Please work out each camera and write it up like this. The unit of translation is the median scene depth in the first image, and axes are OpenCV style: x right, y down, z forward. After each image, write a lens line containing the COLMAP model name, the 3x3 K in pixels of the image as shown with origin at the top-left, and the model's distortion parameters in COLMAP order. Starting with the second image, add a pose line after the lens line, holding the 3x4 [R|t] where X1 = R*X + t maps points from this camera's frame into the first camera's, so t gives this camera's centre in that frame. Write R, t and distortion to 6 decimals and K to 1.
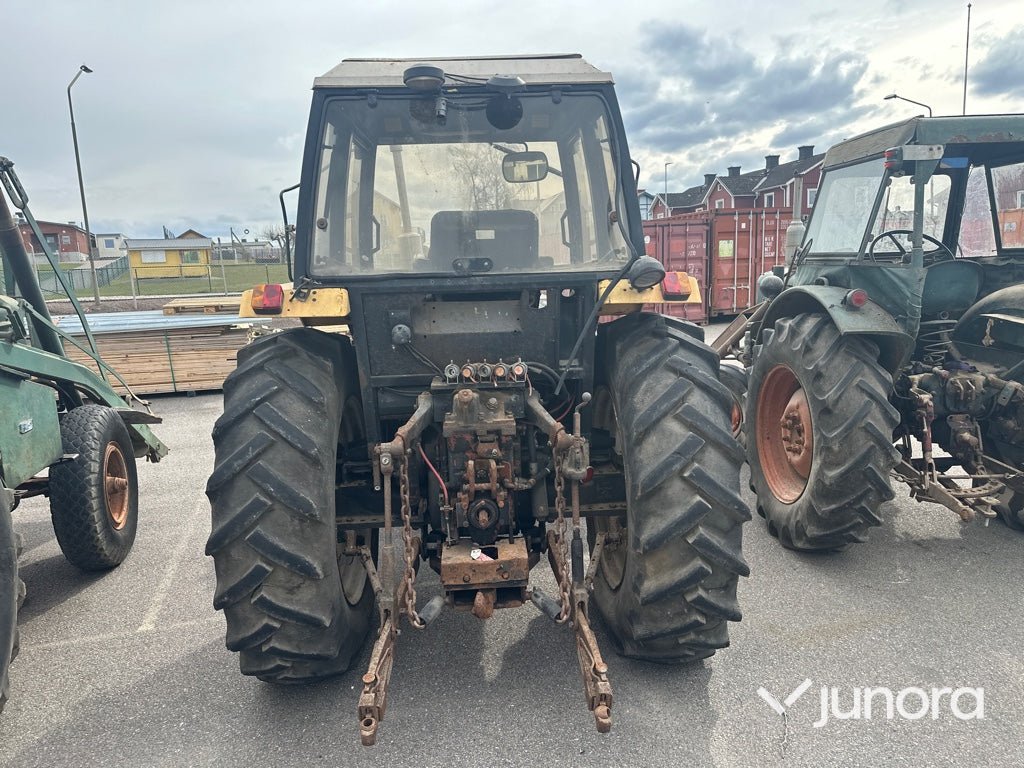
lens RADIAL K [[719.1, 0, 514.7], [0, 719.1, 392.6], [0, 0, 1]] dist [0.042500, -0.050183]
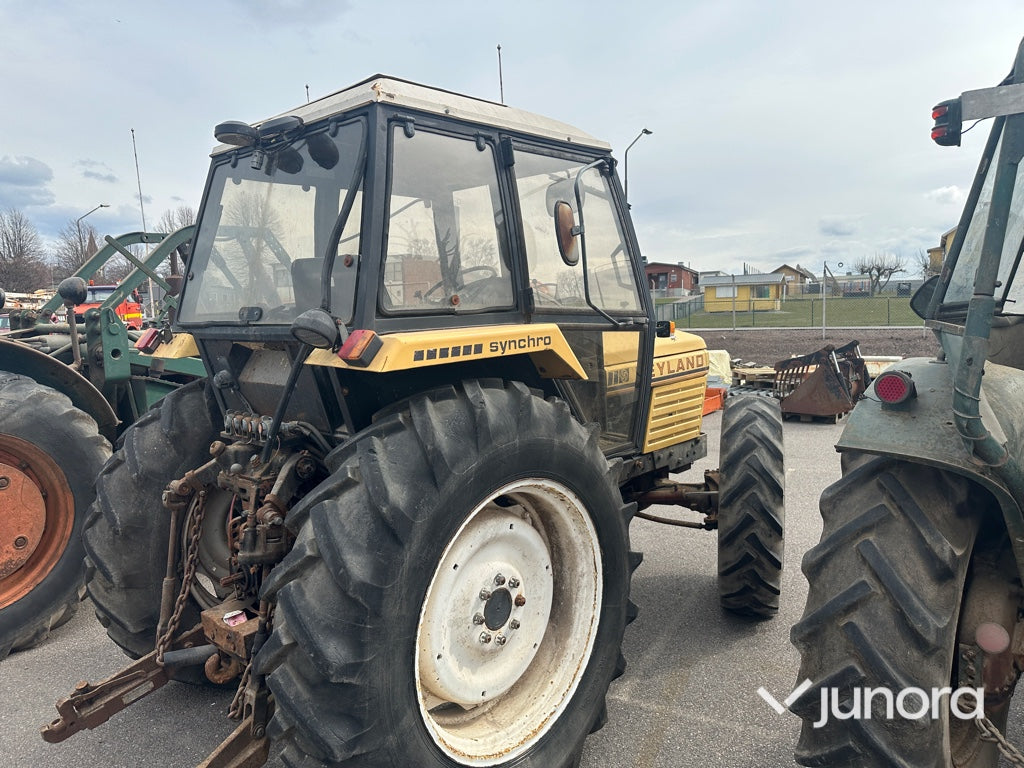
lens RADIAL K [[719.1, 0, 508.0], [0, 719.1, 380.1], [0, 0, 1]] dist [0.042500, -0.050183]
pose [[0.693247, 0.084318, -0.715750, 0.867438], [-0.128961, 0.991617, -0.008090, -0.123891], [0.709068, 0.097912, 0.698309, 0.560362]]
